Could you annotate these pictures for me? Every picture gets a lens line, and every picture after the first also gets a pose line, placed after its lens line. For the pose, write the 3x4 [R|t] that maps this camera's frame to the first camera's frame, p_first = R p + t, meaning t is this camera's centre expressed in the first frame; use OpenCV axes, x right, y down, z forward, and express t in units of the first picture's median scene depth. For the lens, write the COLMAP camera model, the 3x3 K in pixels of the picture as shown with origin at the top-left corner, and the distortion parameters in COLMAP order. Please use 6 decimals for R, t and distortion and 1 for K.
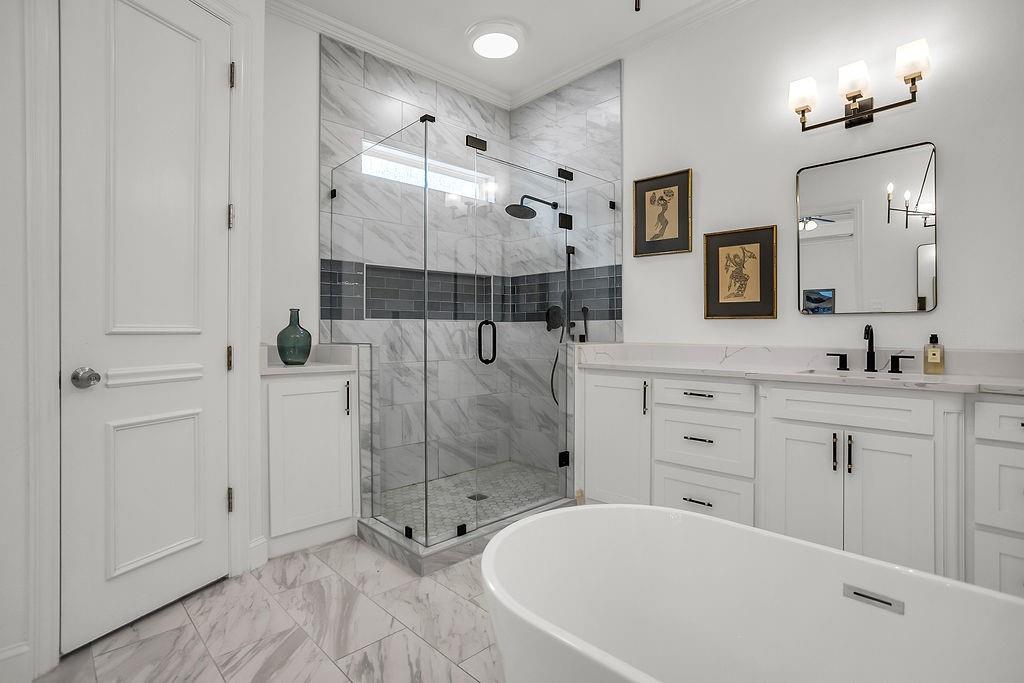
lens RADIAL K [[500.5, 0, 513.1], [0, 500.5, 336.3], [0, 0, 1]] dist [-0.058324, 0.031484]
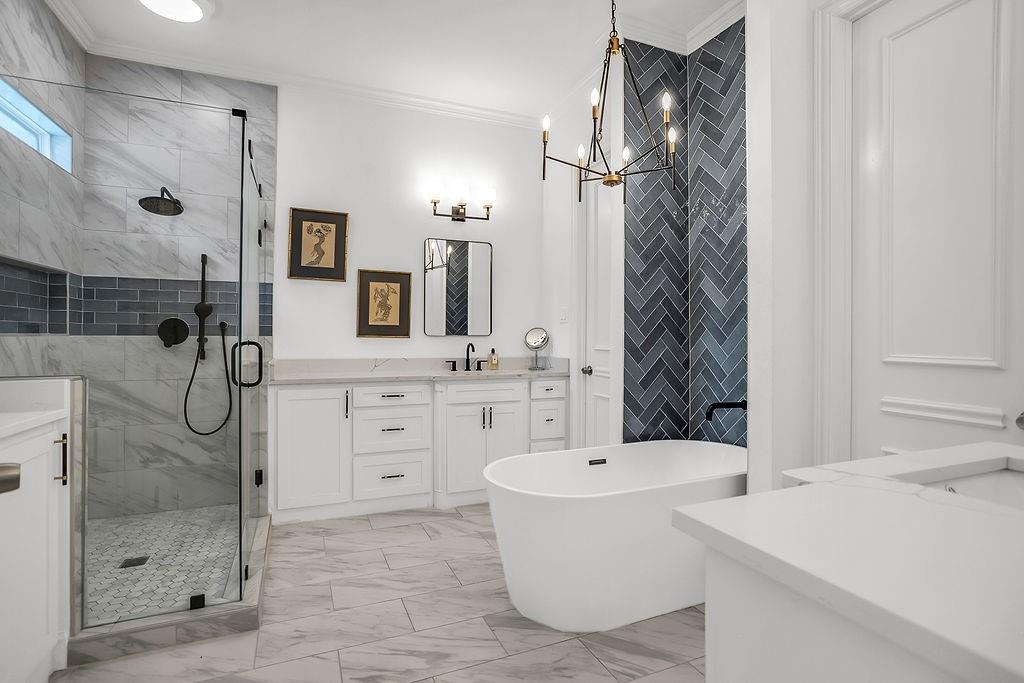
lens RADIAL K [[500.5, 0, 513.1], [0, 500.5, 336.3], [0, 0, 1]] dist [-0.058324, 0.031484]
pose [[0.356223, 0.000513, 0.934401, -0.656020], [0.002969, 0.999994, -0.001681, -0.034064], [-0.934396, 0.003373, 0.356220, 0.189076]]
